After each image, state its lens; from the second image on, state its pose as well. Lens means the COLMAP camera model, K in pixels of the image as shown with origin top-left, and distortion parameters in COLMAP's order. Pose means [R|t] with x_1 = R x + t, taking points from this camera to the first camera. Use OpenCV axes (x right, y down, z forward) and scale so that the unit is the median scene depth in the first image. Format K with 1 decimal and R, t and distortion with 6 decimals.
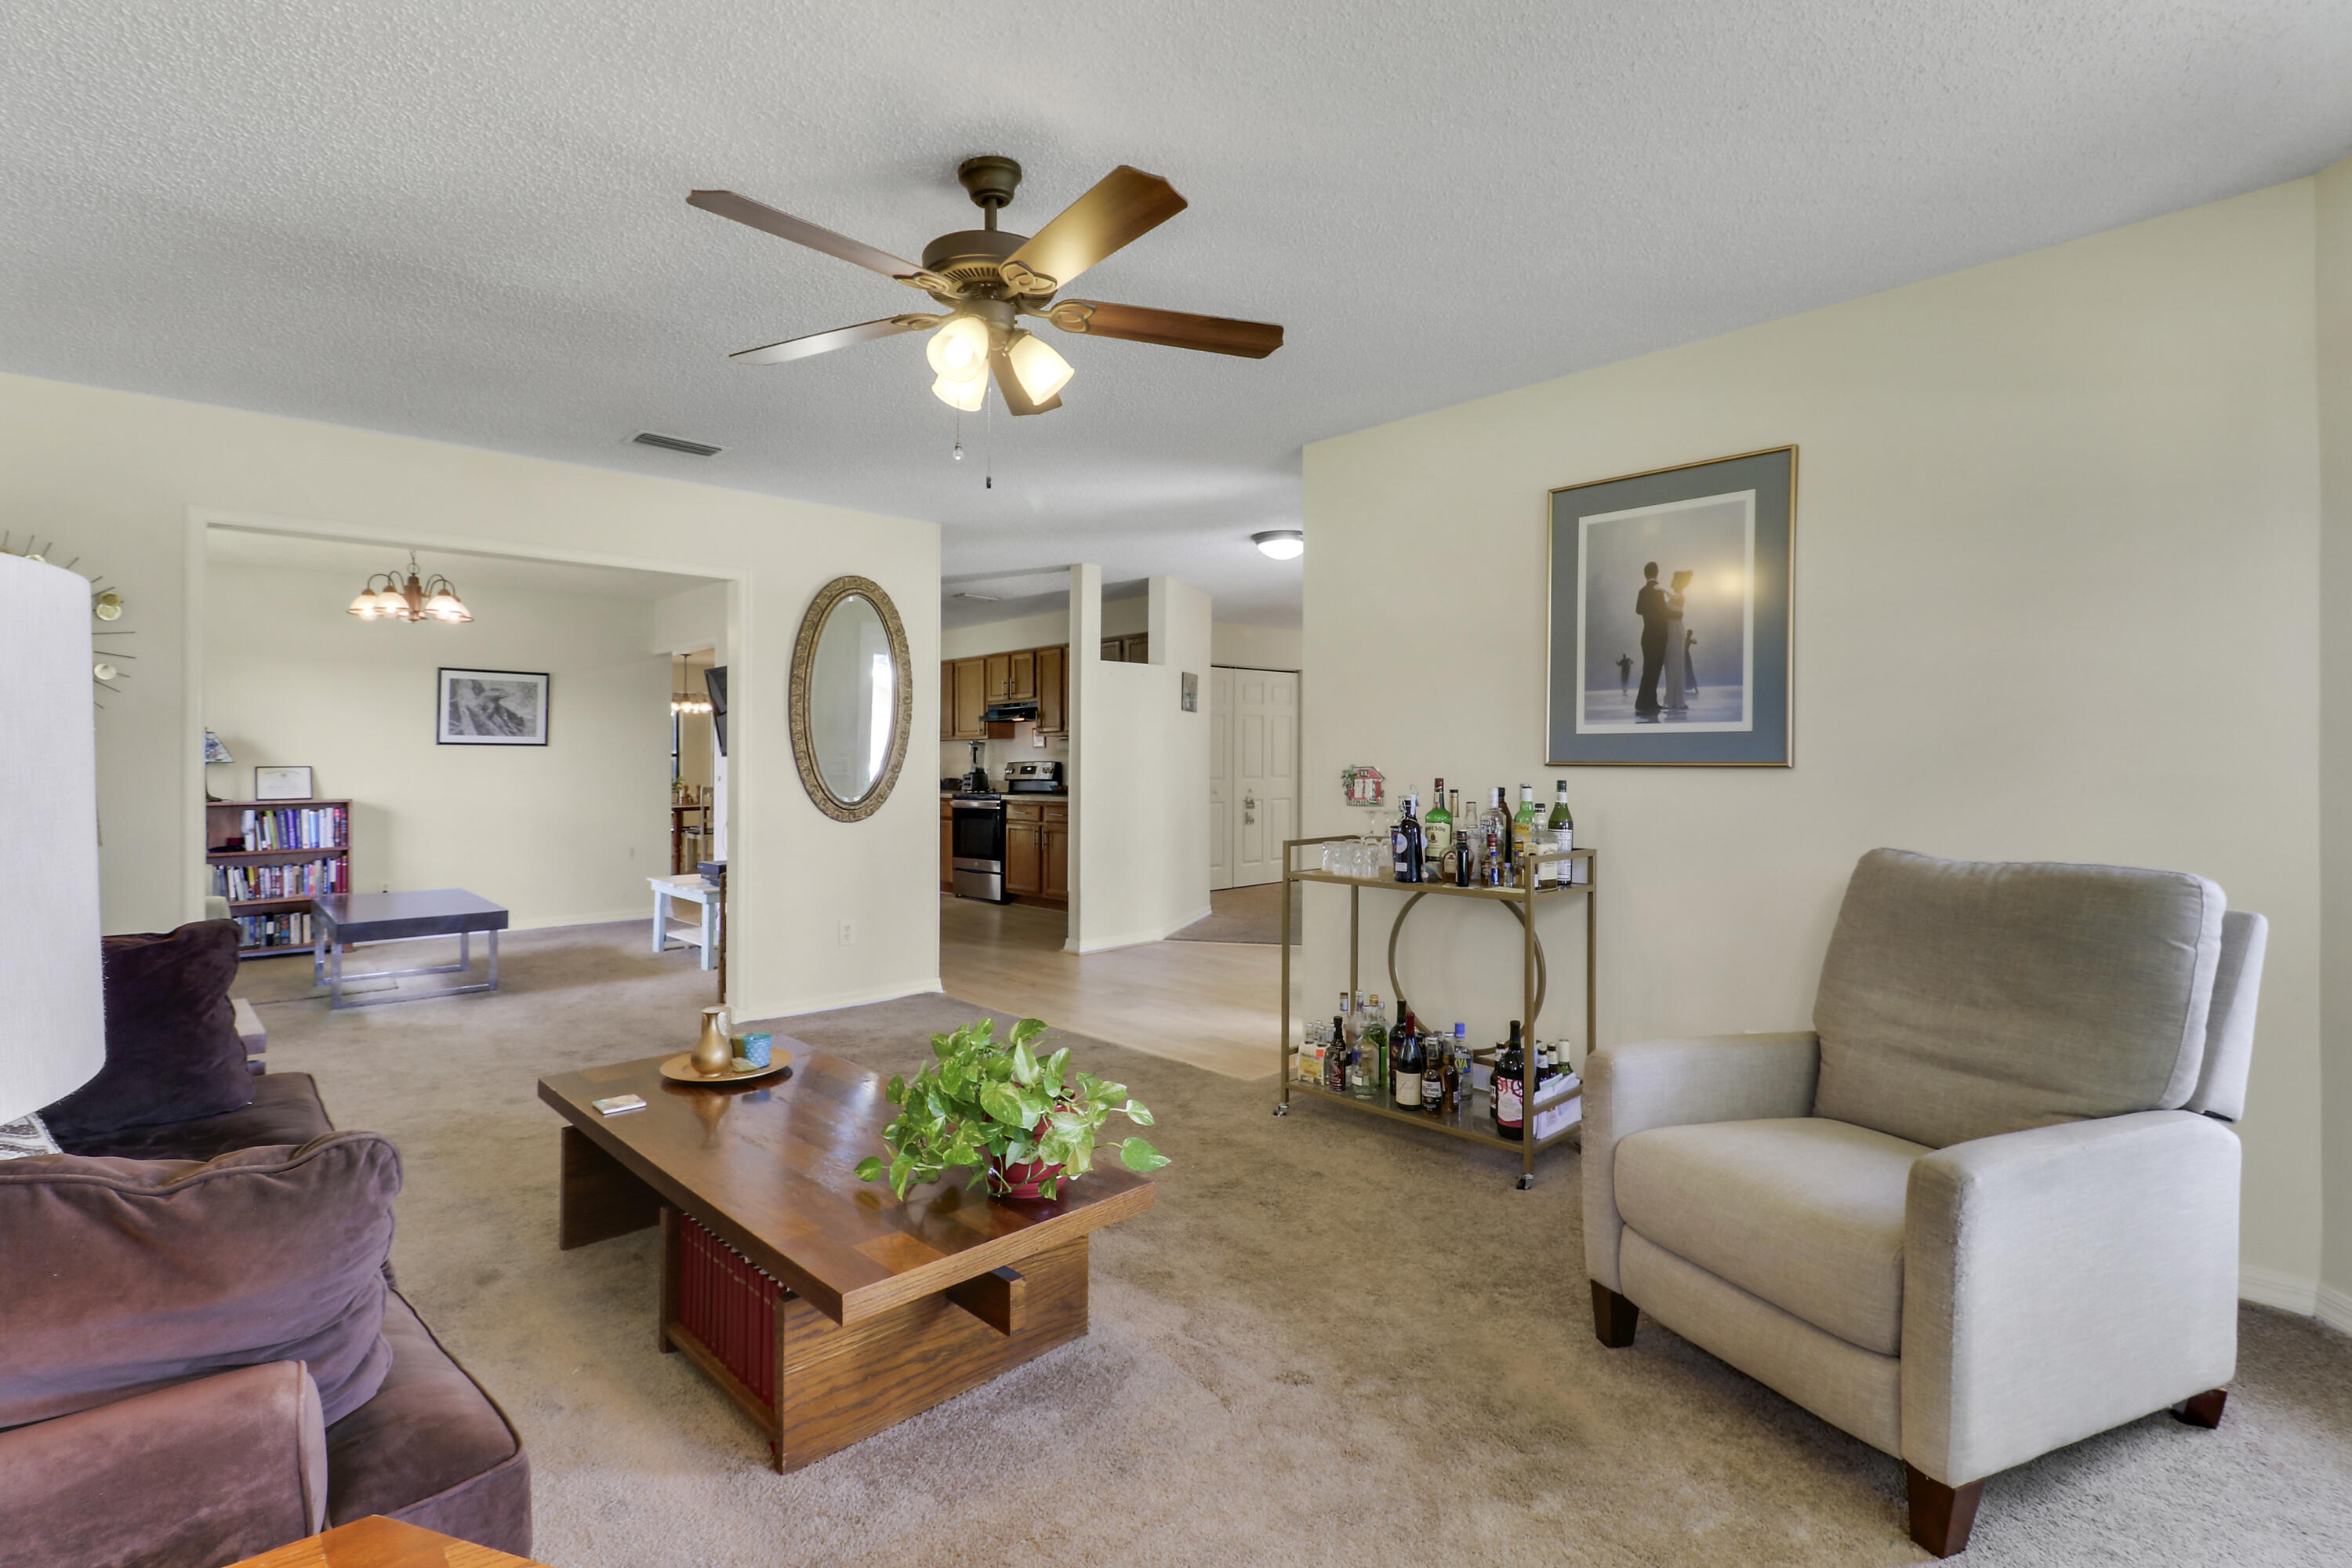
lens RADIAL K [[1094.8, 0, 1184.2], [0, 1094.8, 731.6], [0, 0, 1]] dist [0.001781, 0.000213]
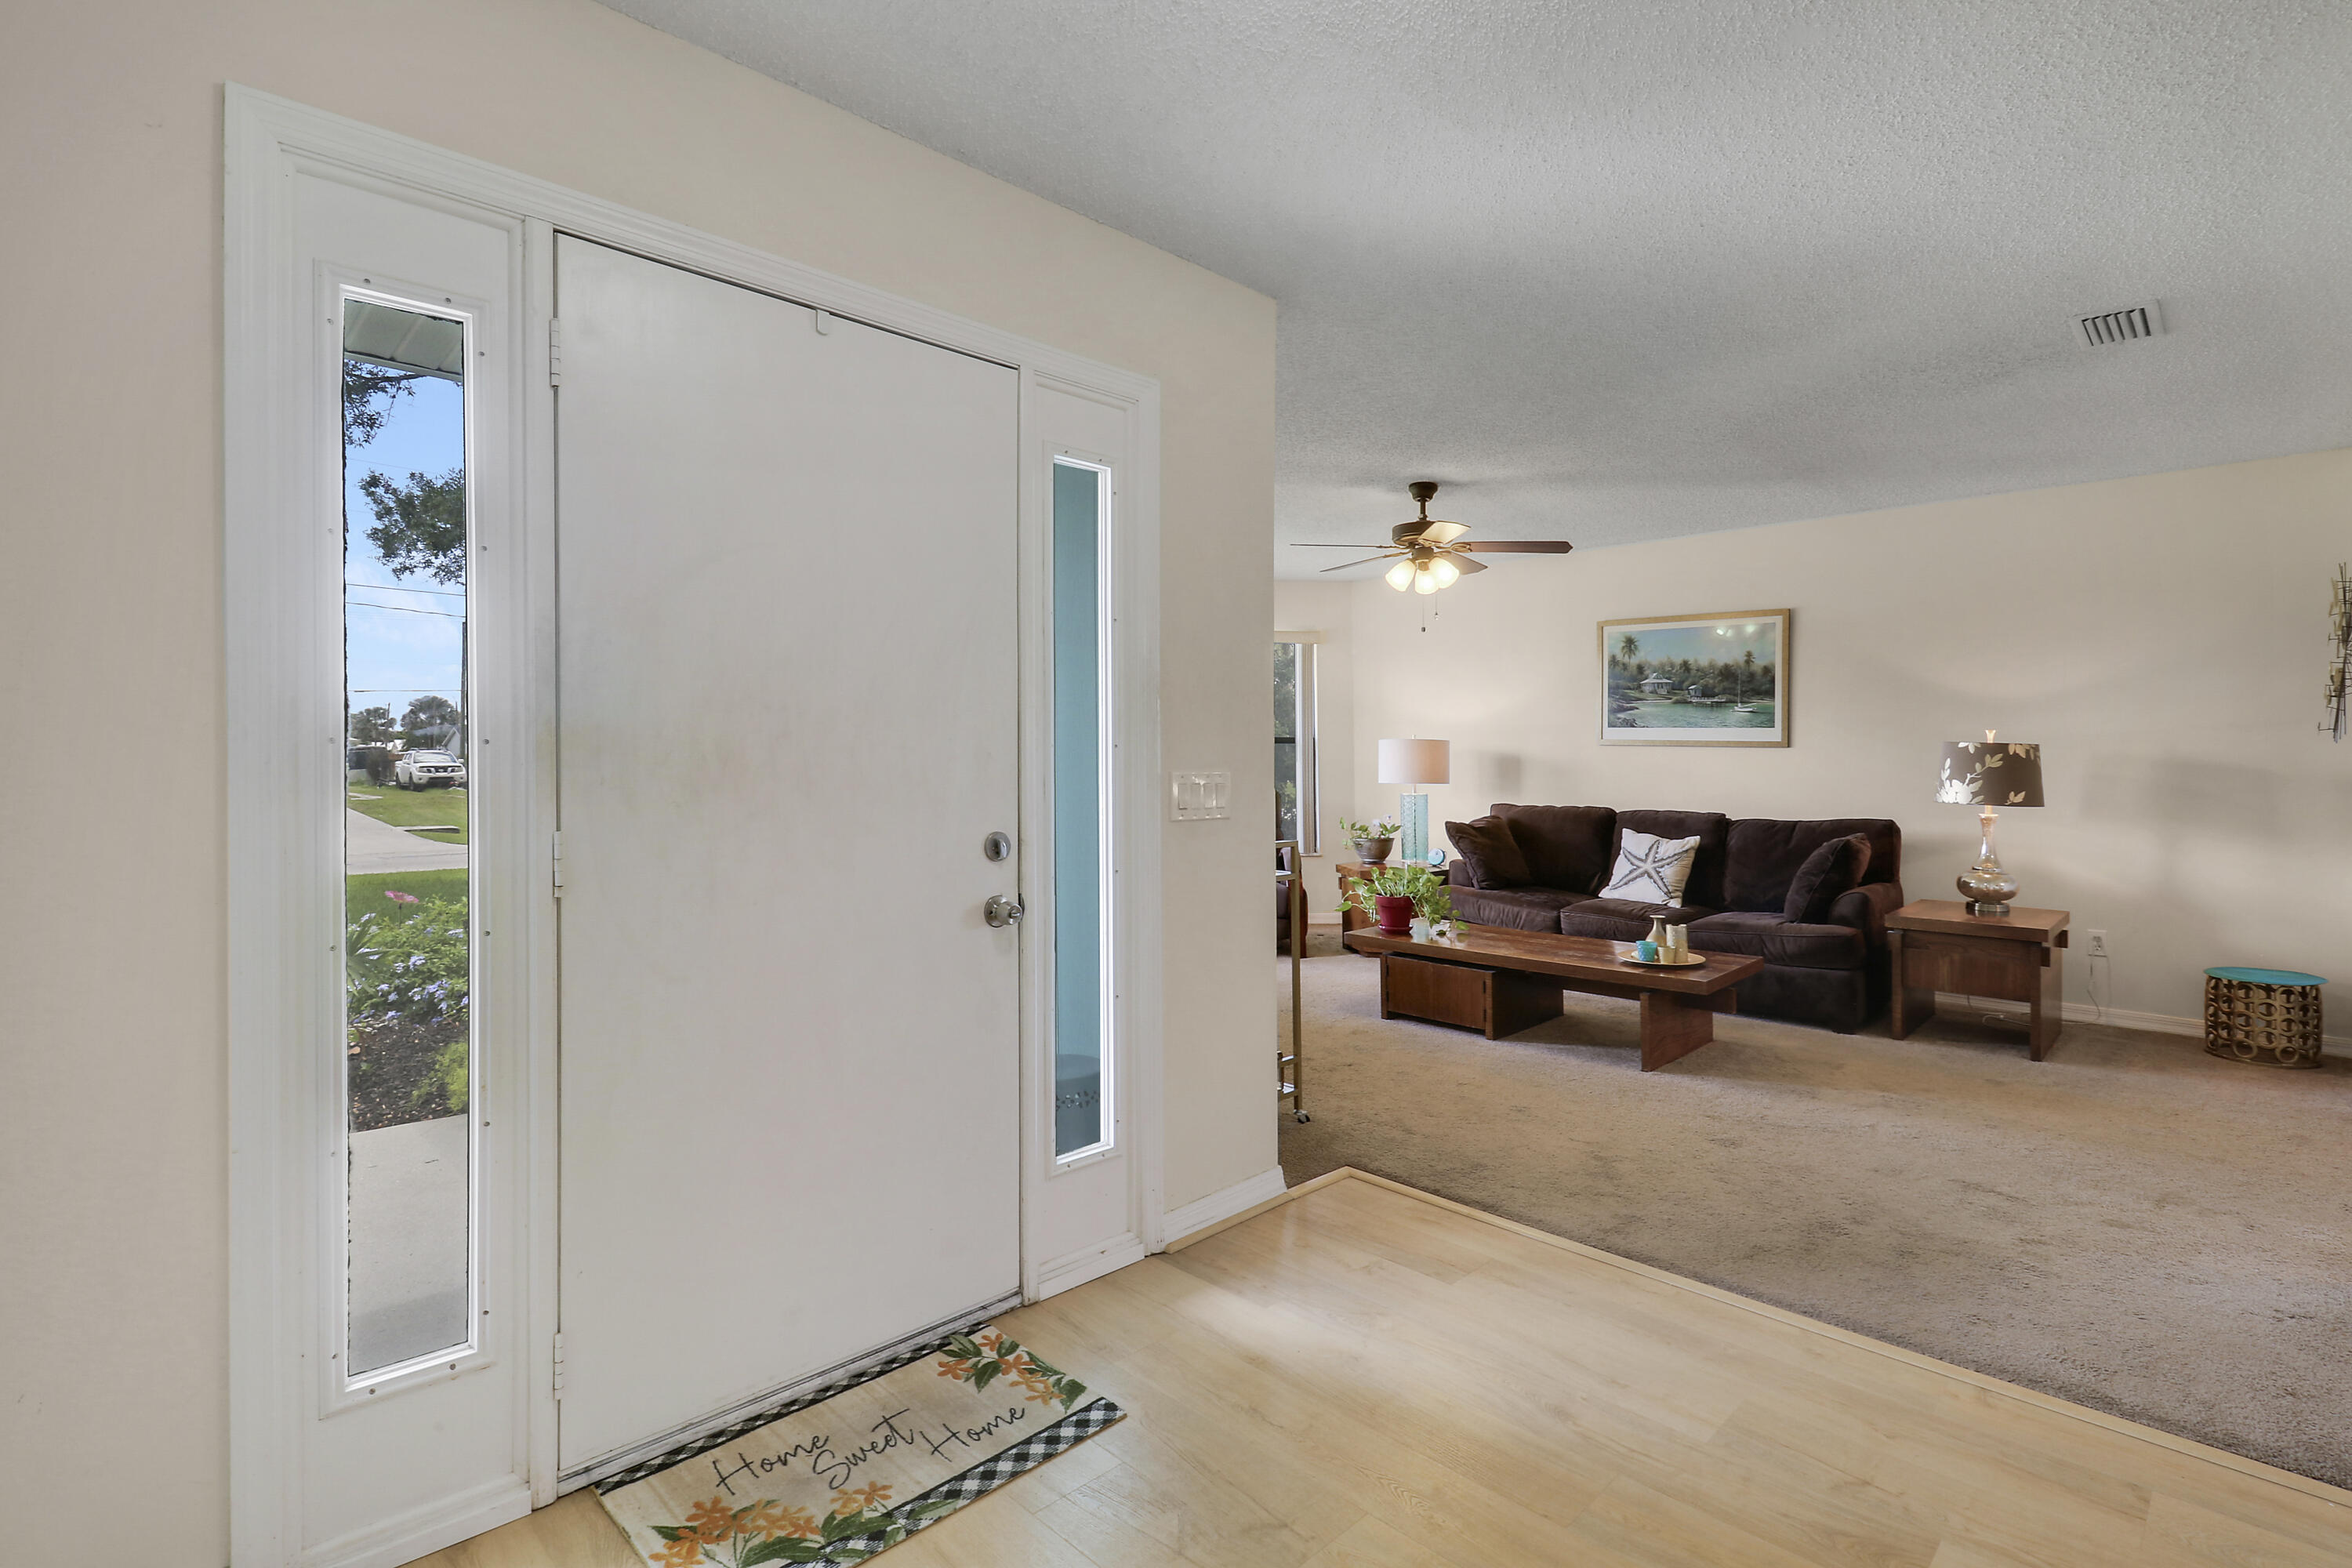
lens RADIAL K [[1122.1, 0, 1181.3], [0, 1122.1, 743.7], [0, 0, 1]] dist [-0.005050, -0.001070]
pose [[-0.999560, 0.001039, -0.029641, 0.118297], [0.002090, 0.999370, -0.035442, 0.027137], [0.029585, -0.035488, -0.998932, 1.070233]]
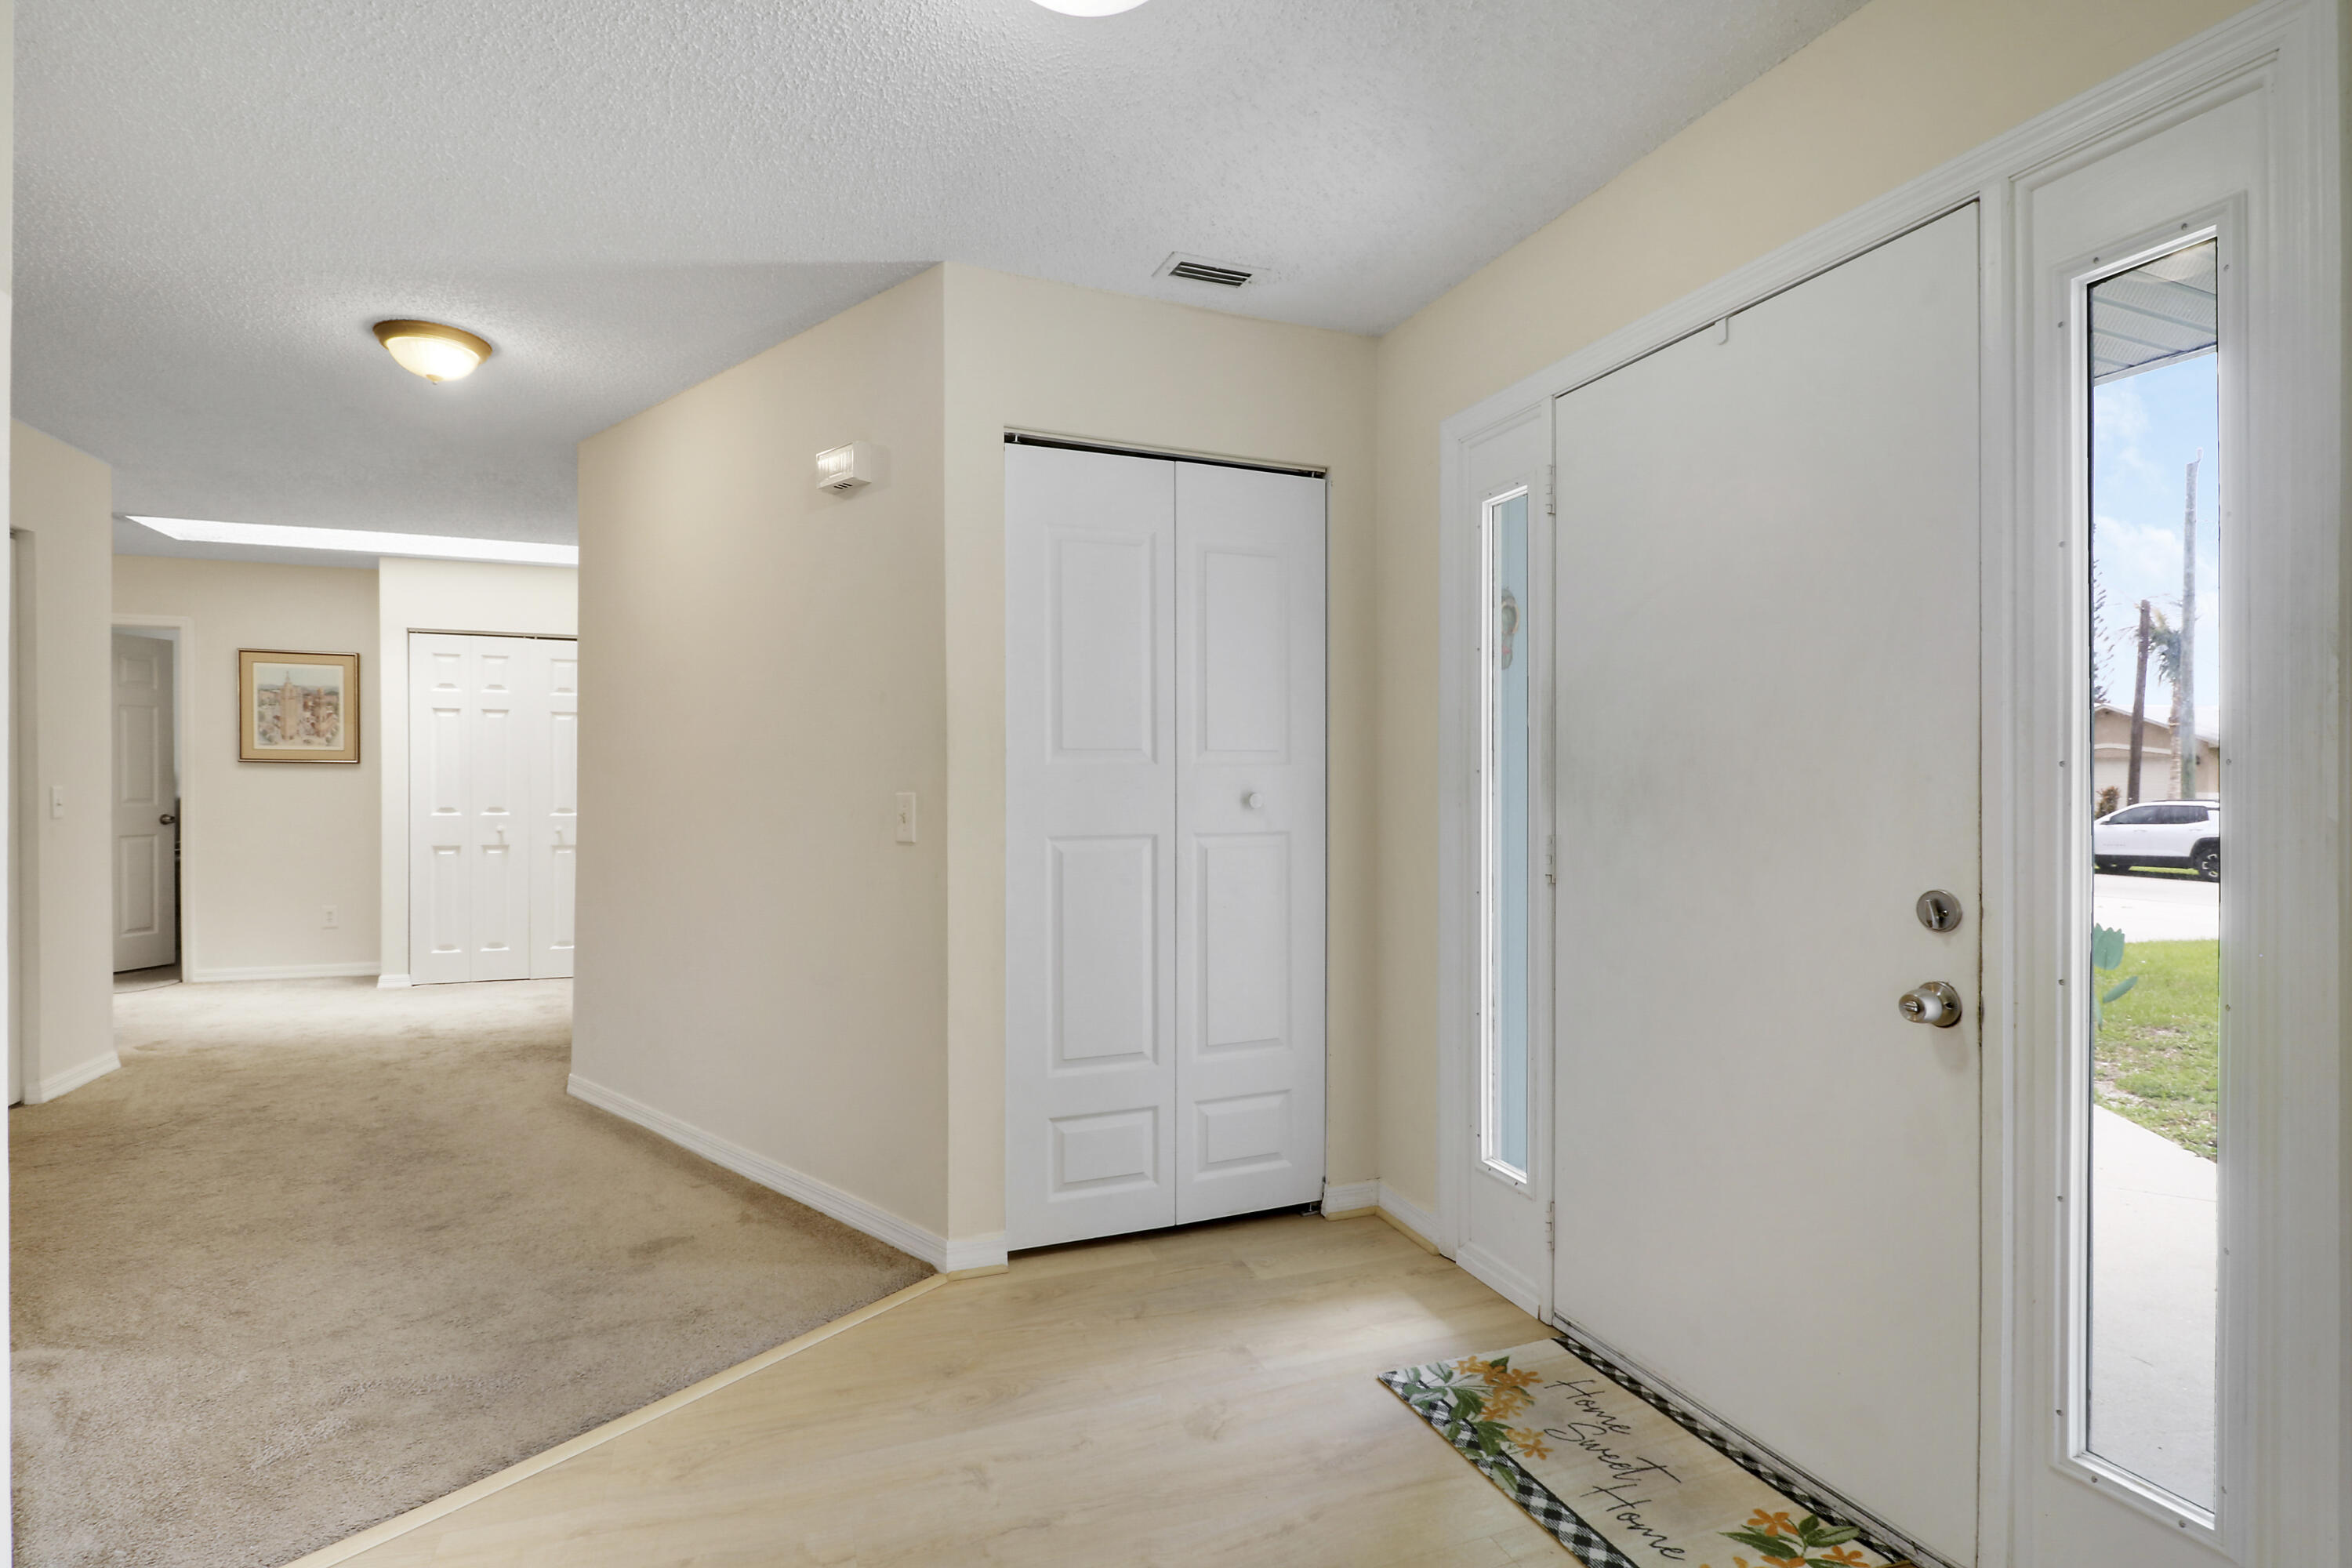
lens RADIAL K [[1097.1, 0, 1176.0], [0, 1097.1, 784.0], [0, 0, 1]] dist [0.013766, -0.021452]
pose [[0.350959, 0.003691, 0.936384, -0.119937], [-0.033743, 0.999393, 0.008707, 0.022095], [-0.935783, -0.034652, 0.350870, 0.788489]]
